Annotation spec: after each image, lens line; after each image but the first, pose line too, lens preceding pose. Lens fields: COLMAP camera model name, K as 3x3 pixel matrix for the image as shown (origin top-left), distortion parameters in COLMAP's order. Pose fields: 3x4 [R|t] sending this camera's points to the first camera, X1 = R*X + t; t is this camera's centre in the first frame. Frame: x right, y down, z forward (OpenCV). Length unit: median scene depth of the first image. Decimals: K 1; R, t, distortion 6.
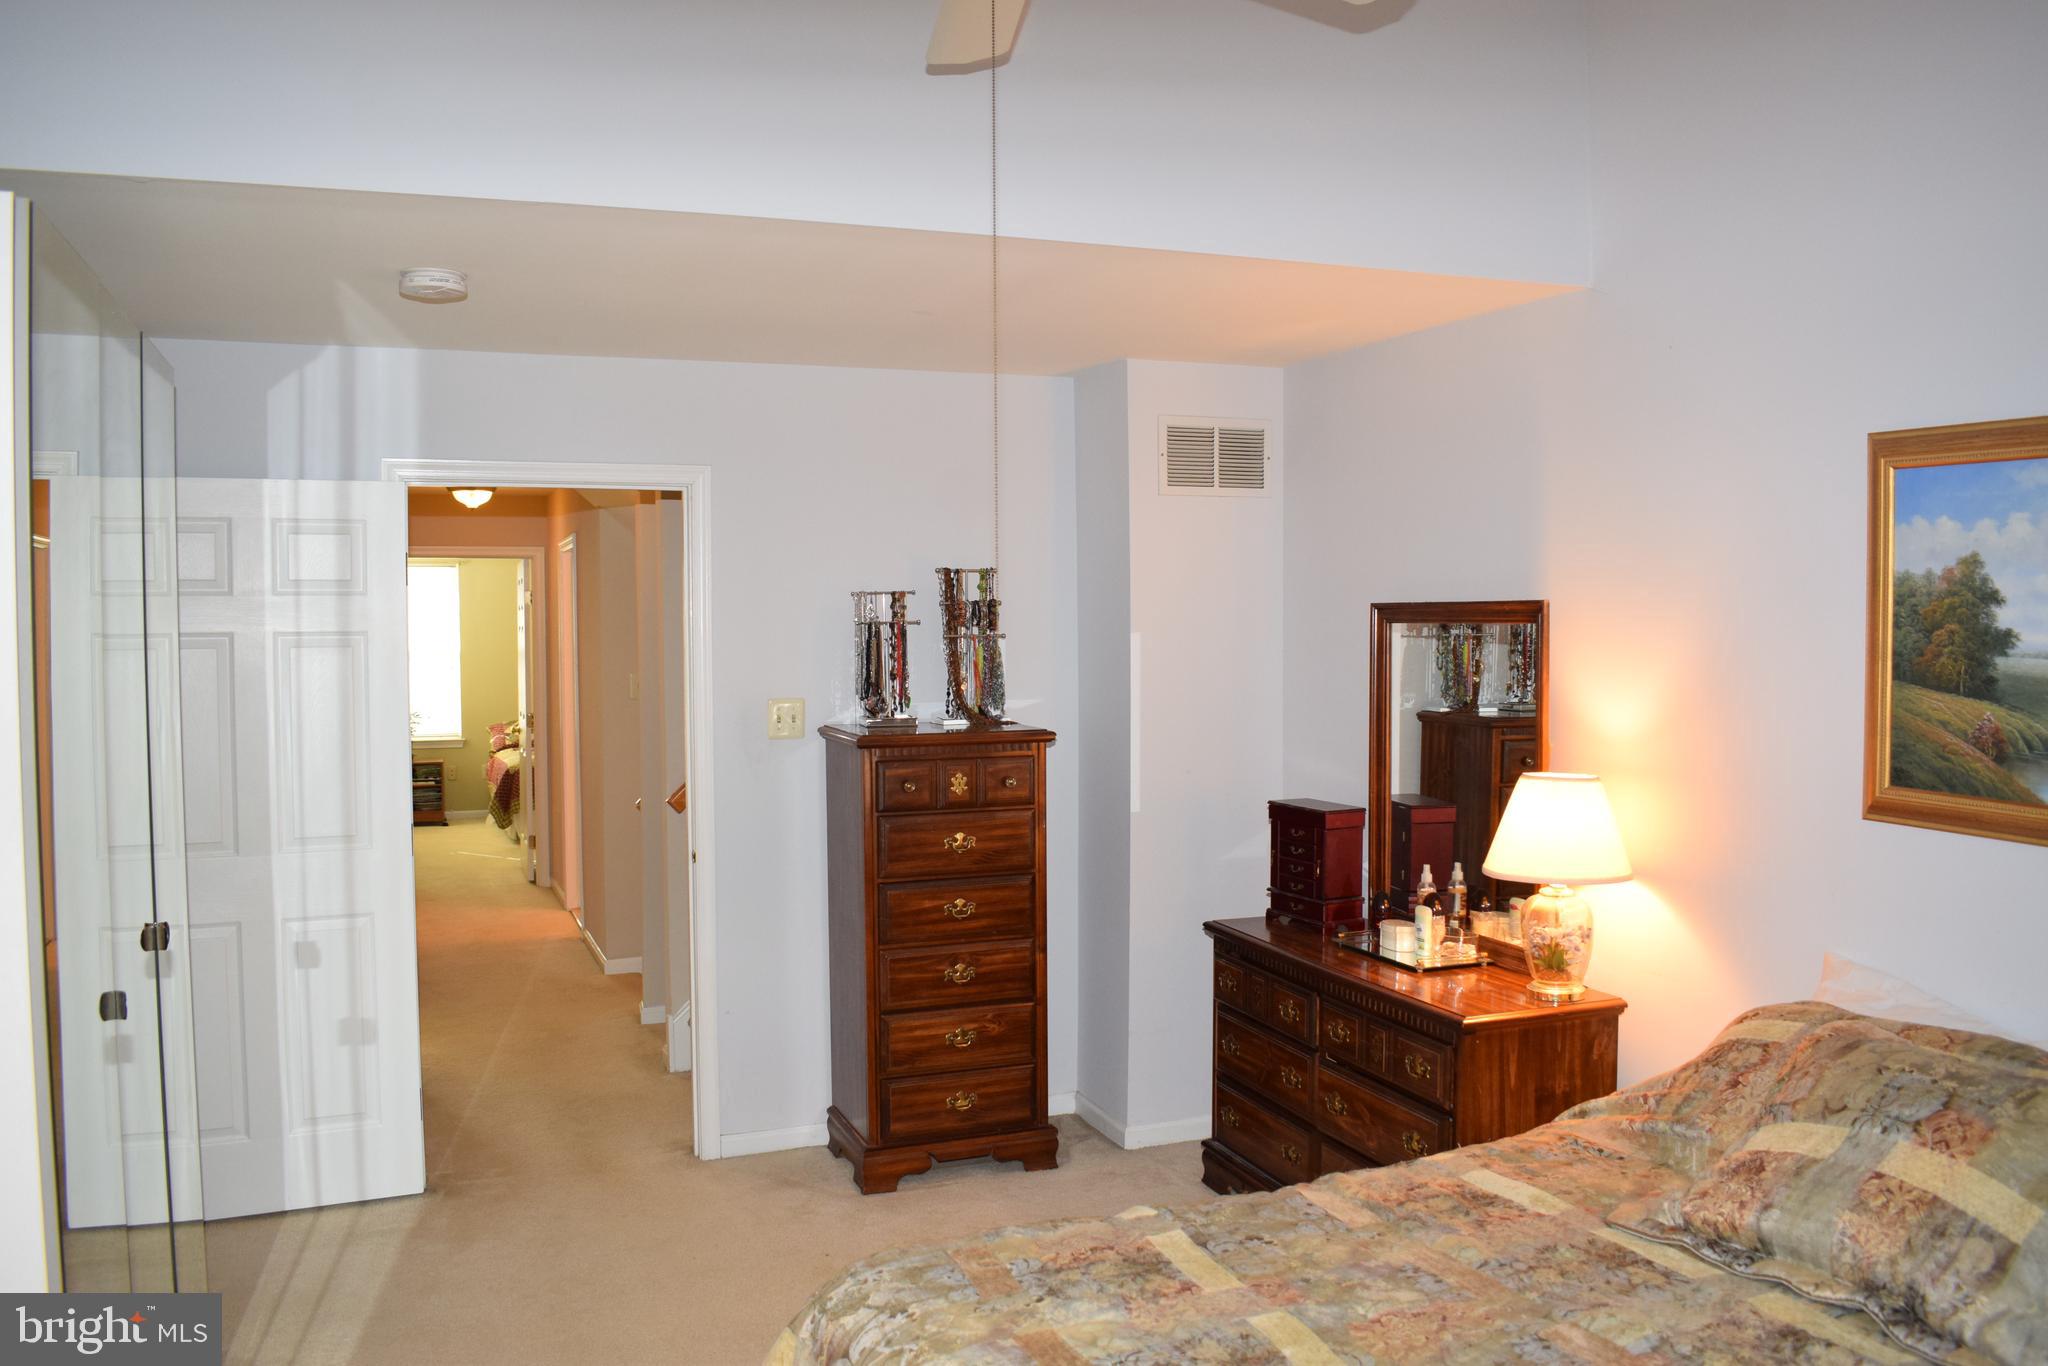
lens RADIAL K [[1599.6, 0, 1024.0], [0, 1599.6, 683.0], [0, 0, 1]] dist [-0.095058, 0.016116]
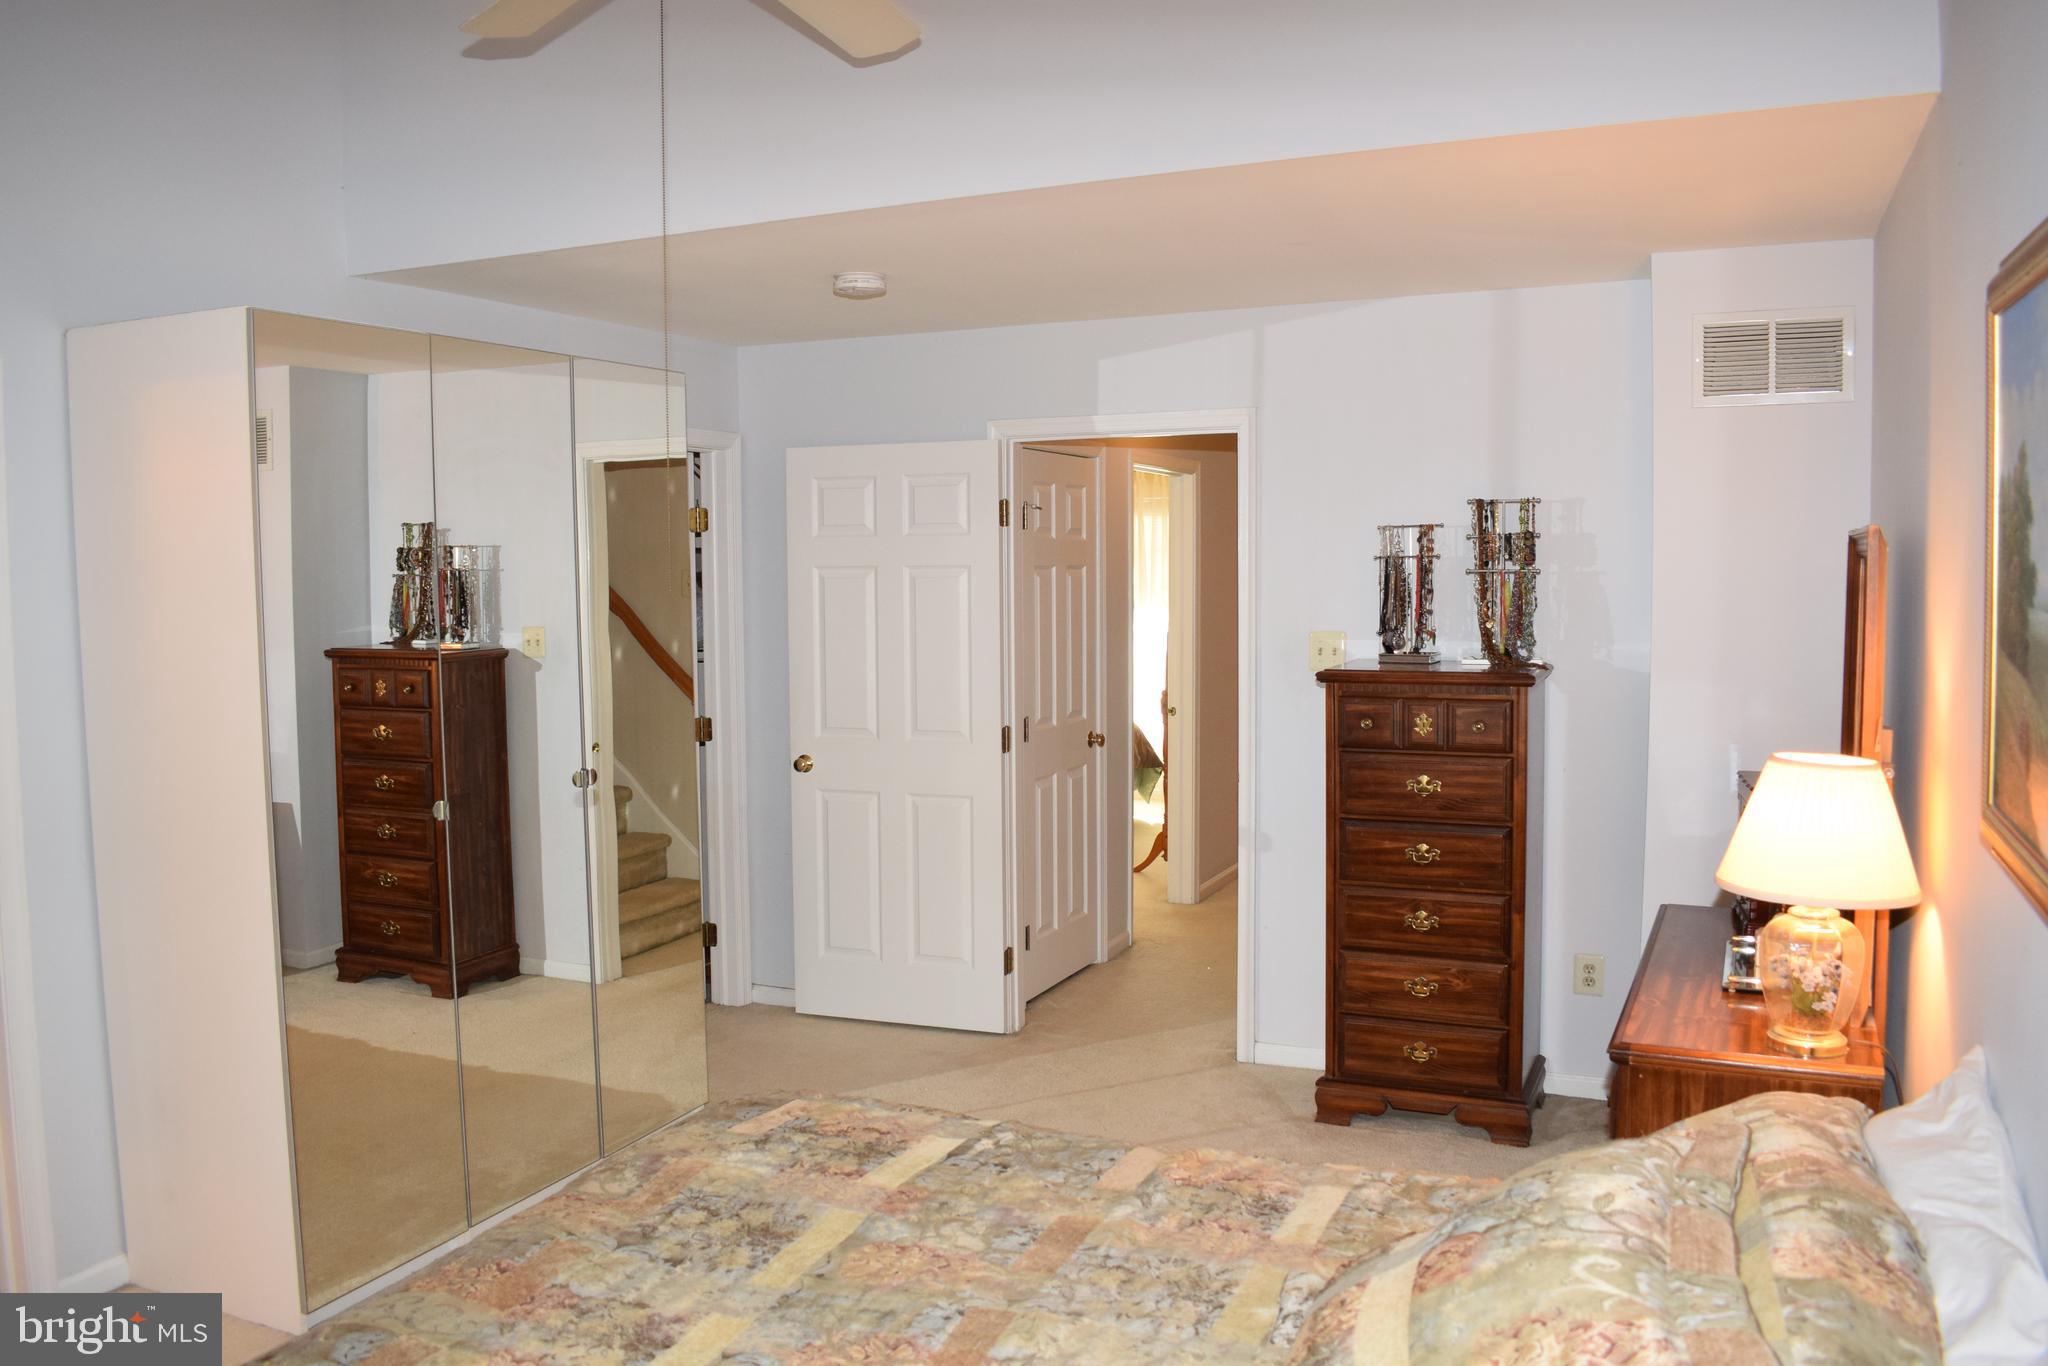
lens RADIAL K [[1578.0, 0, 1024.0], [0, 1578.0, 683.0], [0, 0, 1]] dist [-0.094483, -0.000951]
pose [[0.696703, 0.051556, -0.715504, 0.459437], [-0.020729, 0.998444, 0.051759, -0.005768], [0.717060, -0.021229, 0.696688, 0.168308]]
